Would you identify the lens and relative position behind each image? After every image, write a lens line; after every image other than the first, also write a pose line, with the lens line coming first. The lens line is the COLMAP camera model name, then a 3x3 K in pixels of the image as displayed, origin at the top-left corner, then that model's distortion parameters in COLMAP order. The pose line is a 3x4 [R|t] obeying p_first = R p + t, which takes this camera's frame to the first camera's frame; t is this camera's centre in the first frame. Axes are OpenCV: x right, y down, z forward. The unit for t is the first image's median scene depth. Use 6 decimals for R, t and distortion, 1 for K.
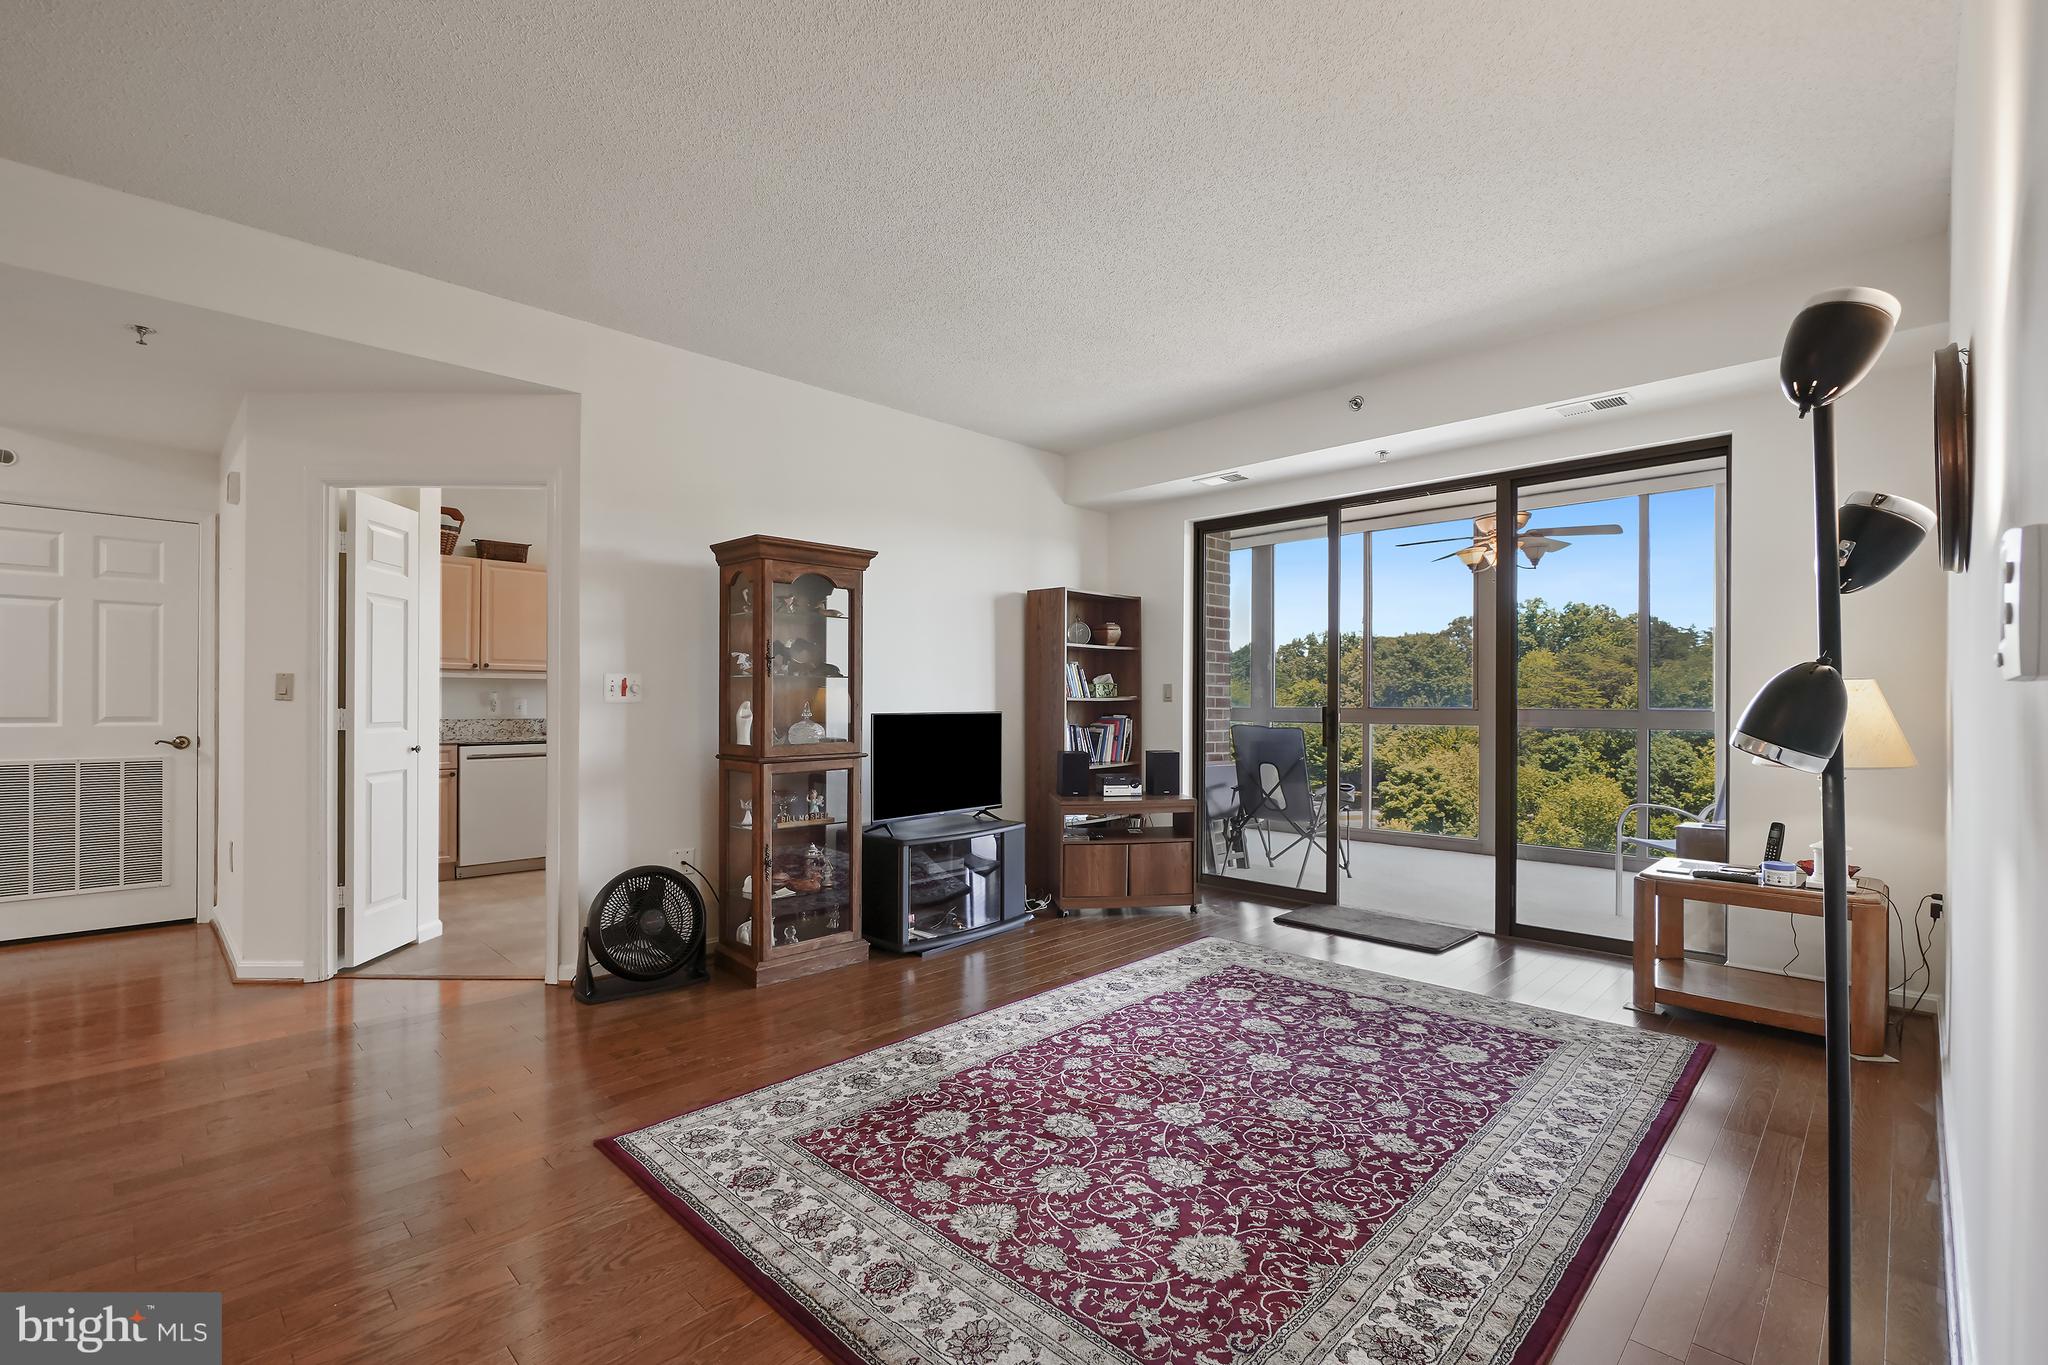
lens RADIAL K [[902.4, 0, 1019.9], [0, 902.4, 702.2], [0, 0, 1]] dist [0.000526, -0.000049]
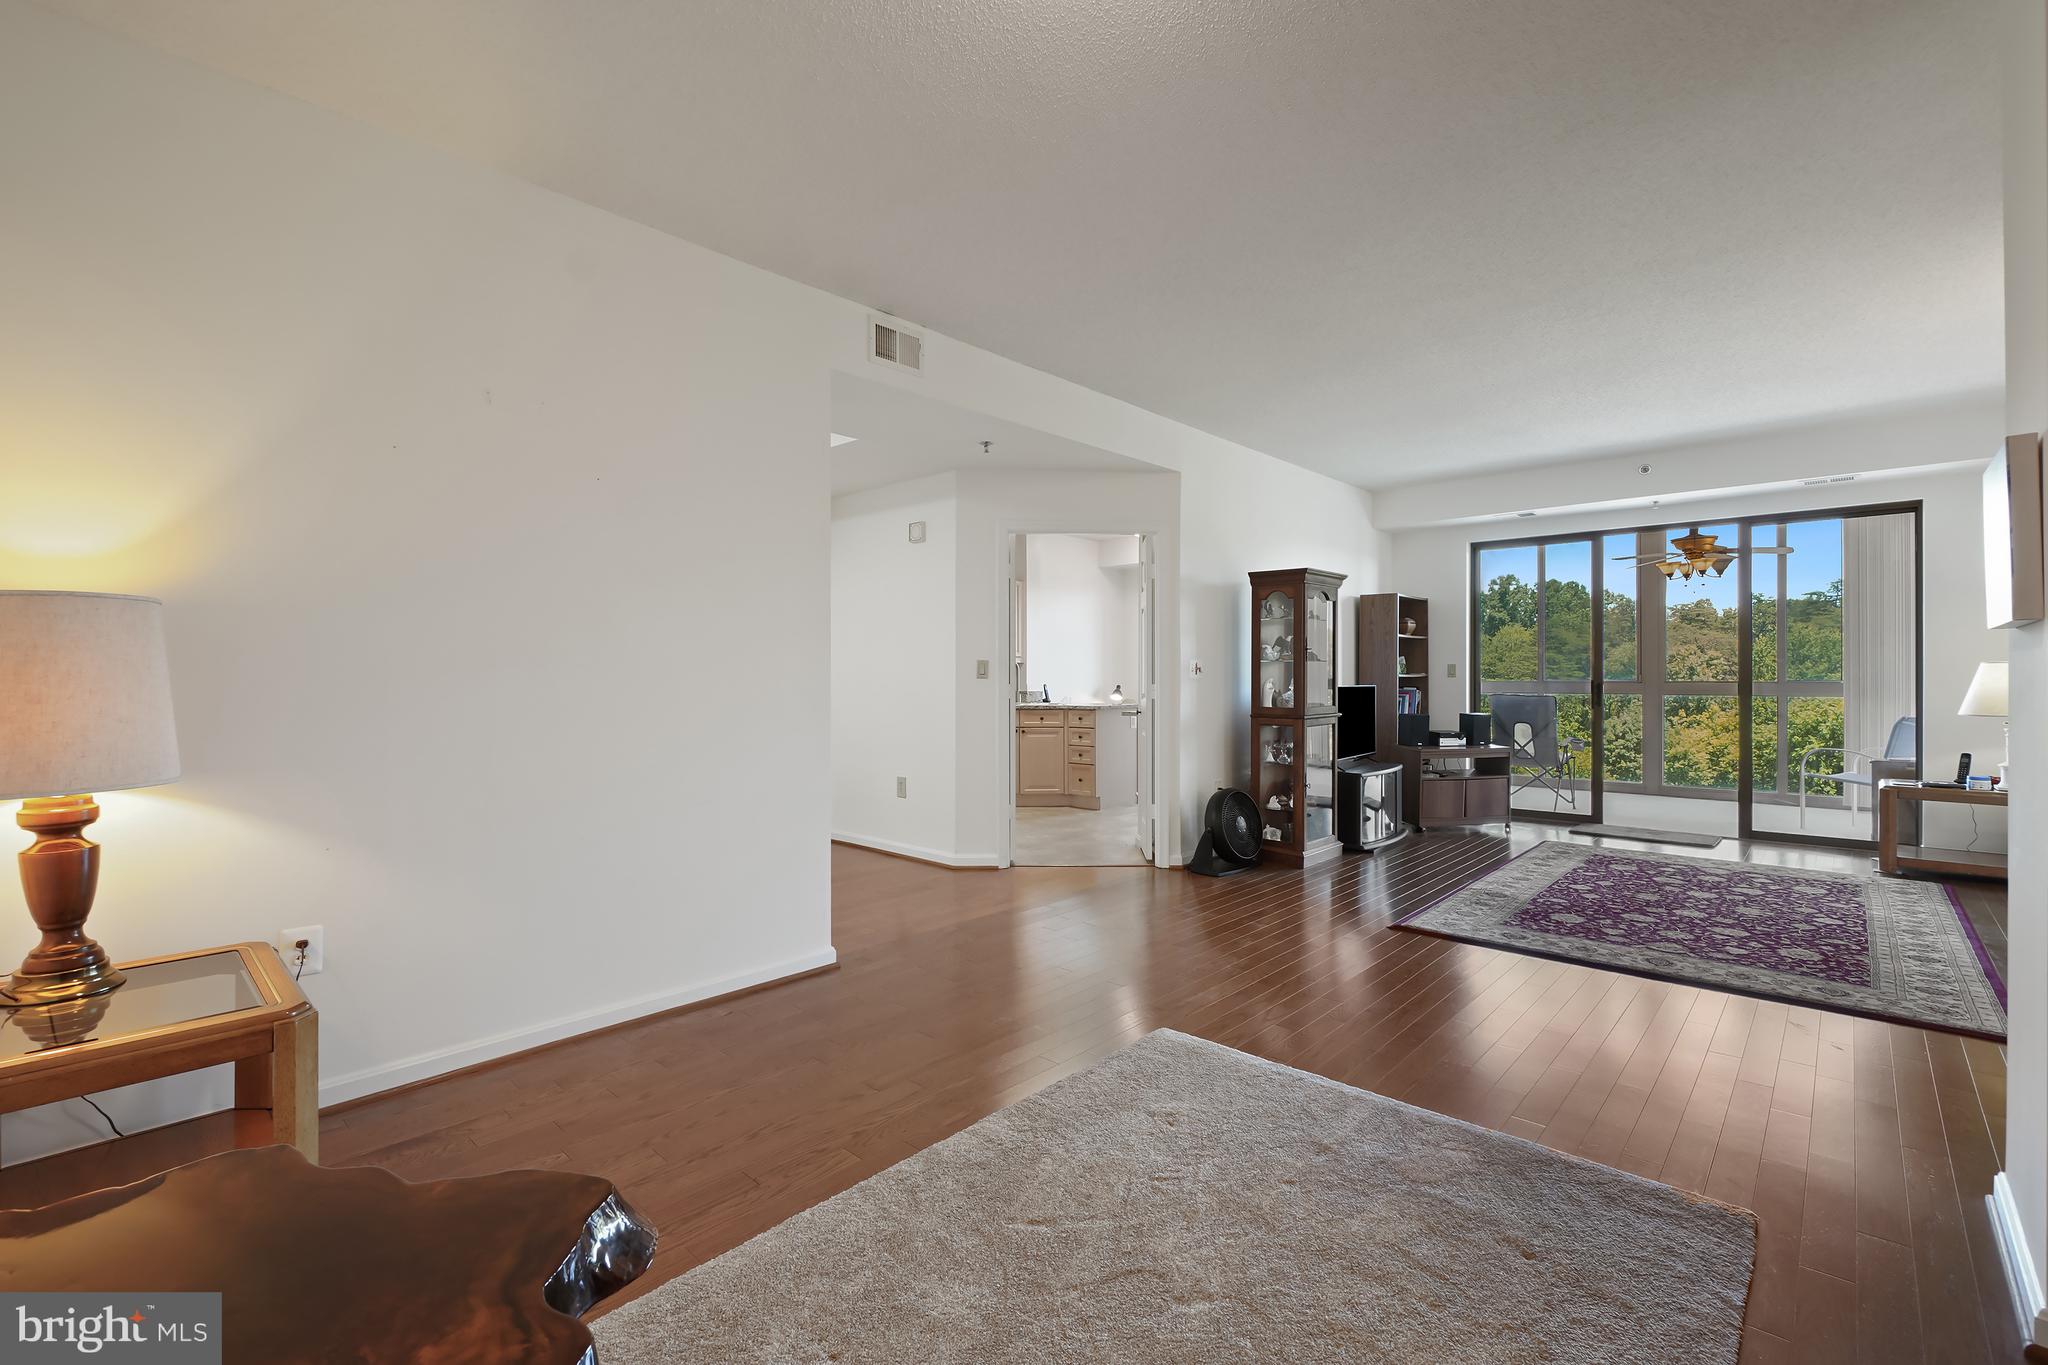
lens RADIAL K [[897.7, 0, 1023.1], [0, 897.7, 675.5], [0, 0, 1]] dist [0.000692, 0.000084]
pose [[0.999367, -0.002931, 0.035460, -0.770059], [0.002977, 0.999995, -0.001252, -0.004400], [-0.035456, 0.001357, 0.999370, -0.454960]]
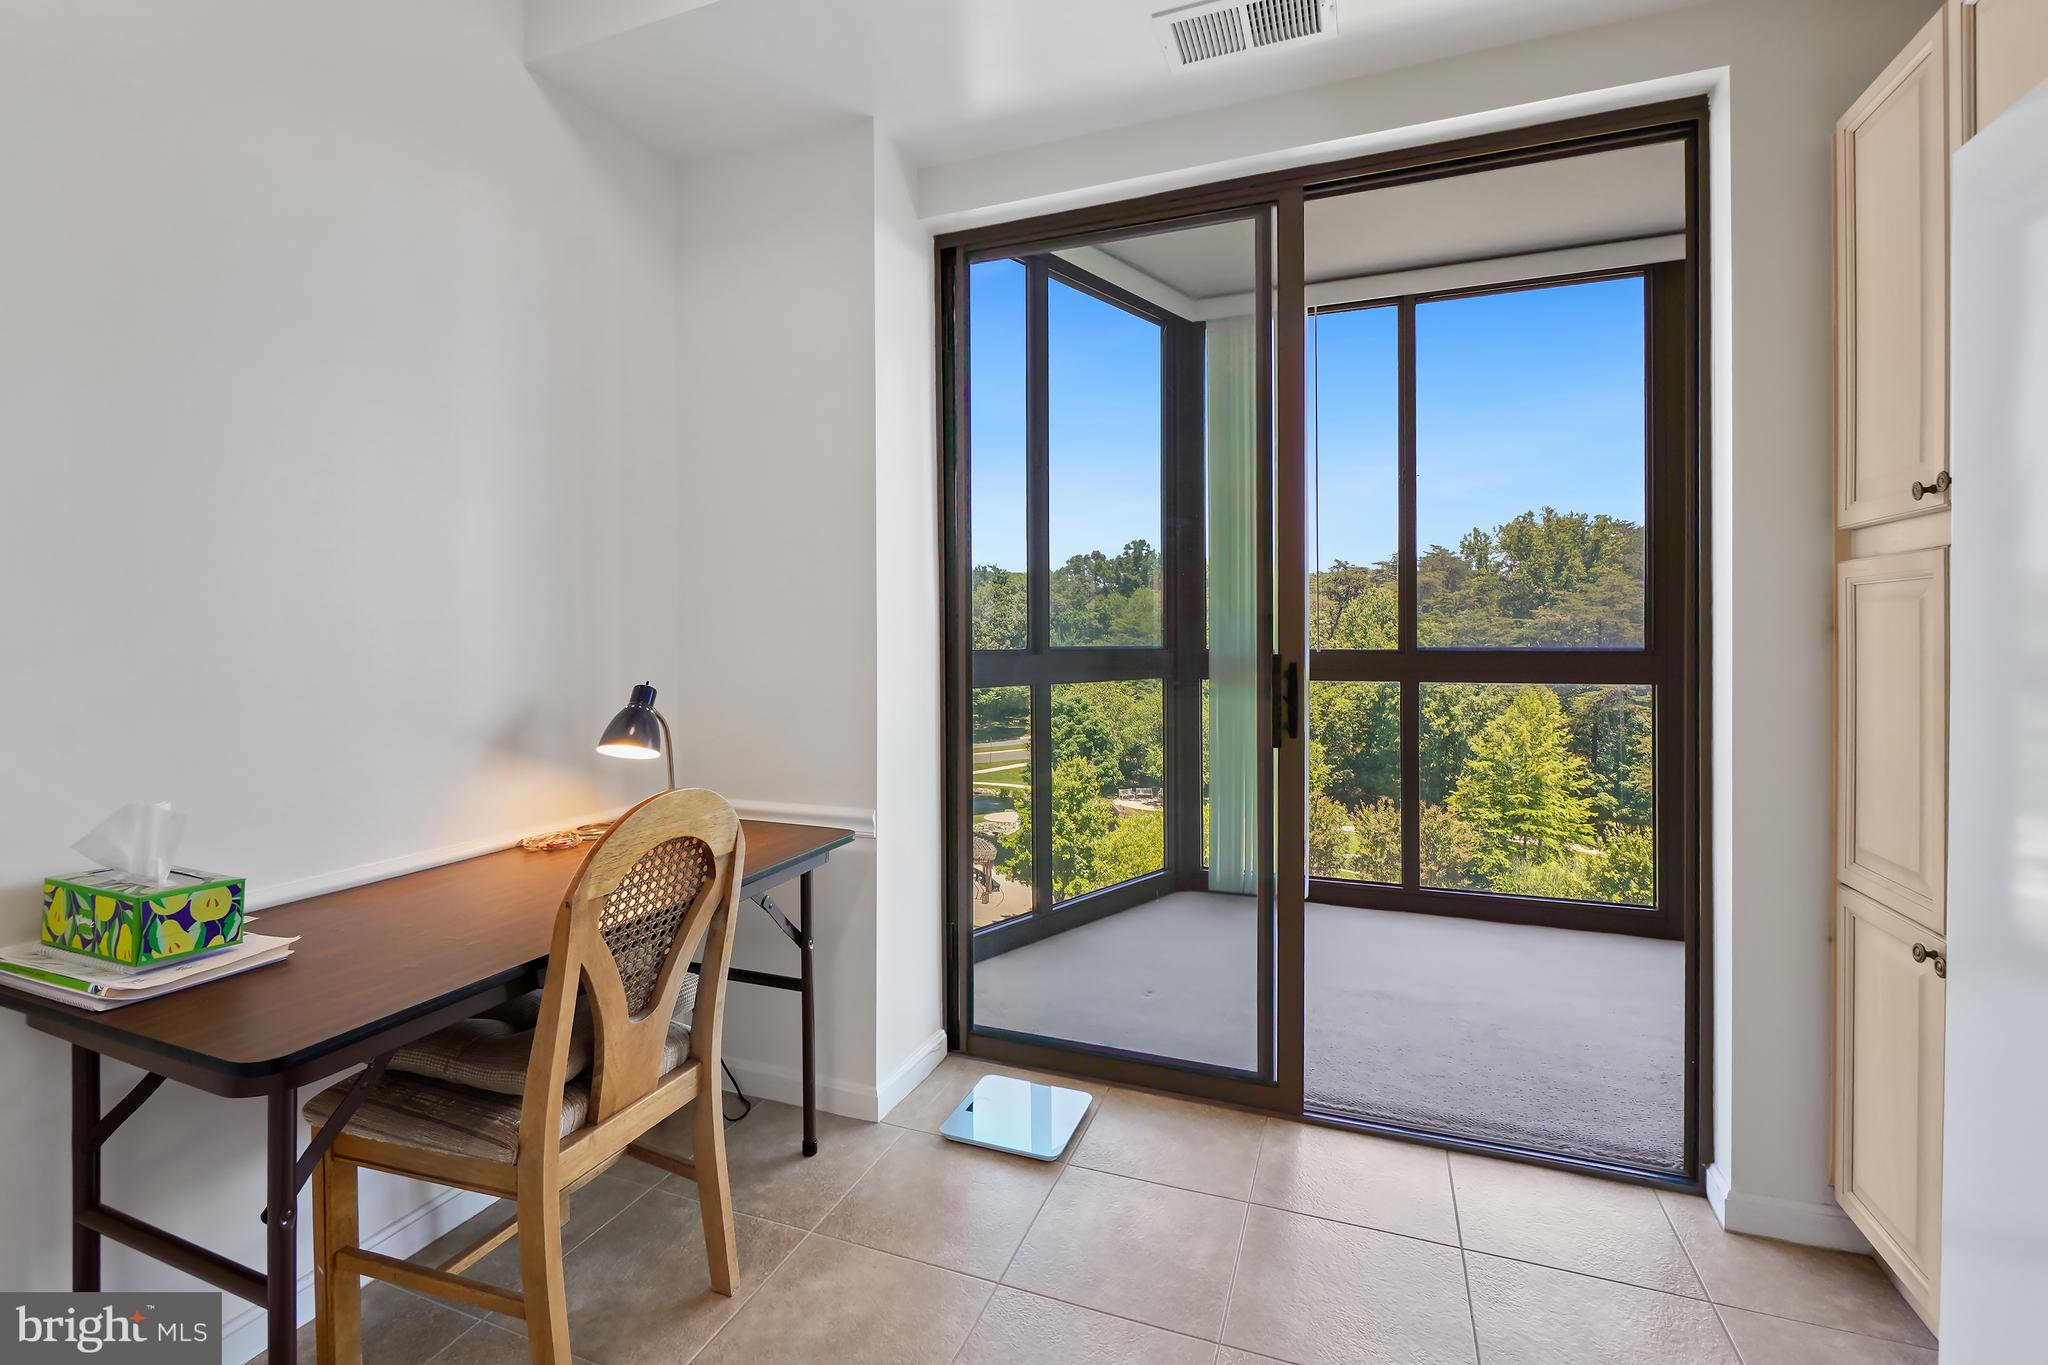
lens RADIAL K [[906.8, 0, 1023.2], [0, 906.8, 639.5], [0, 0, 1]] dist [-0.000006, -0.000012]
pose [[0.912324, -0.008637, 0.409377, -0.460644], [0.007332, 0.999962, 0.004757, -0.007493], [-0.409403, -0.001339, 0.912353, 1.496177]]
